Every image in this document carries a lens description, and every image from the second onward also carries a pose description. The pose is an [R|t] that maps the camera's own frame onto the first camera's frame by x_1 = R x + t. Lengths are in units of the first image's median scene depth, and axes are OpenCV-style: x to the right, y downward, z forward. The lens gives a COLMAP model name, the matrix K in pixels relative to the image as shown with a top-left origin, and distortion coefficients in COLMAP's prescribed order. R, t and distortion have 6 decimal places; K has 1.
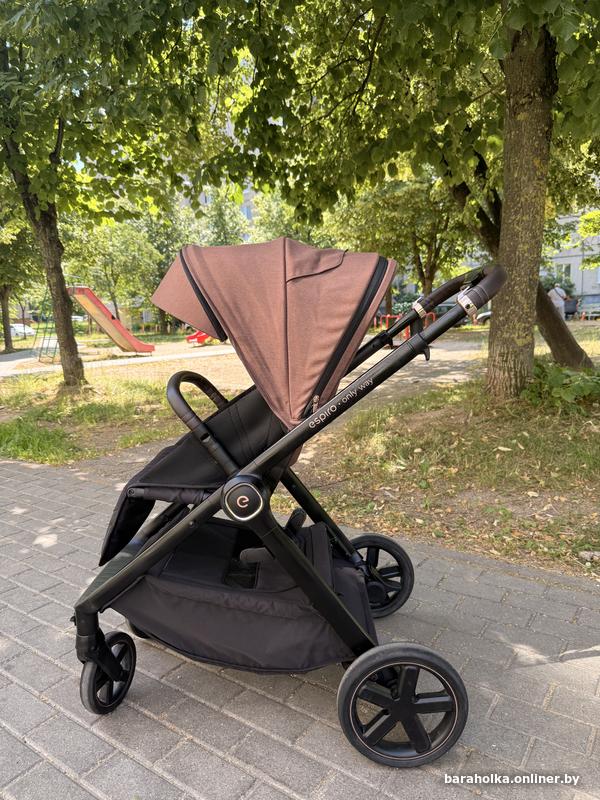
lens RADIAL K [[560.3, 0, 305.4], [0, 560.3, 399.0], [0, 0, 1]] dist [0.018446, -0.035028]
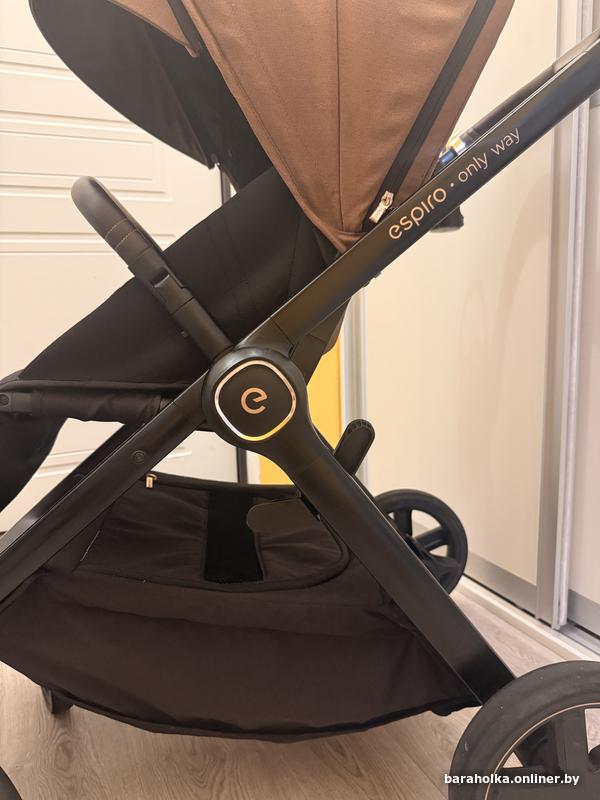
lens RADIAL K [[560.3, 0, 293.5], [0, 560.3, 401.9], [0, 0, 1]] dist [0.018446, -0.035028]
pose [[0.989731, -0.041542, 0.136771, -0.132347], [0.037804, 0.998840, 0.029811, 0.159080], [-0.137851, -0.024334, 0.990154, 0.497693]]
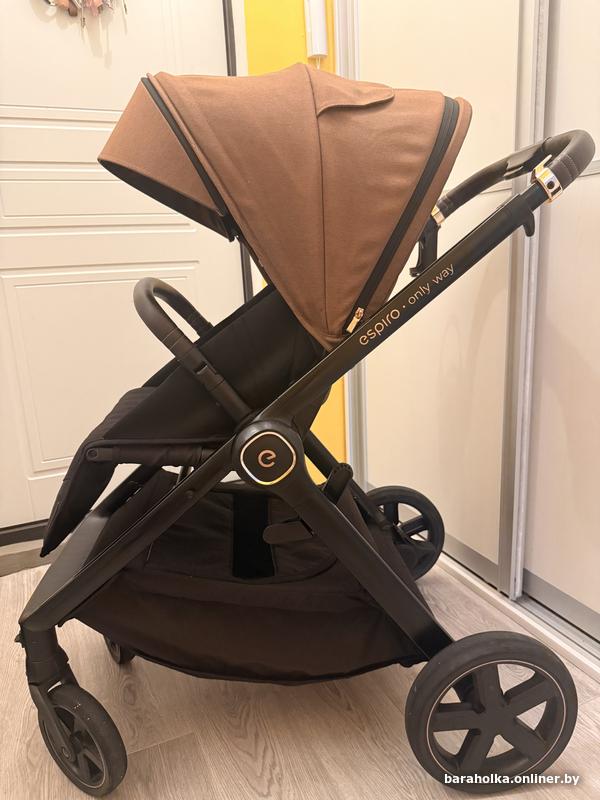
lens RADIAL K [[560.3, 0, 297.3], [0, 560.3, 396.1], [0, 0, 1]] dist [0.018446, -0.035028]
pose [[0.992431, -0.057202, 0.108667, -0.133879], [0.047012, 0.994450, 0.094123, 0.042734], [-0.113448, -0.088302, 0.989612, 0.308516]]
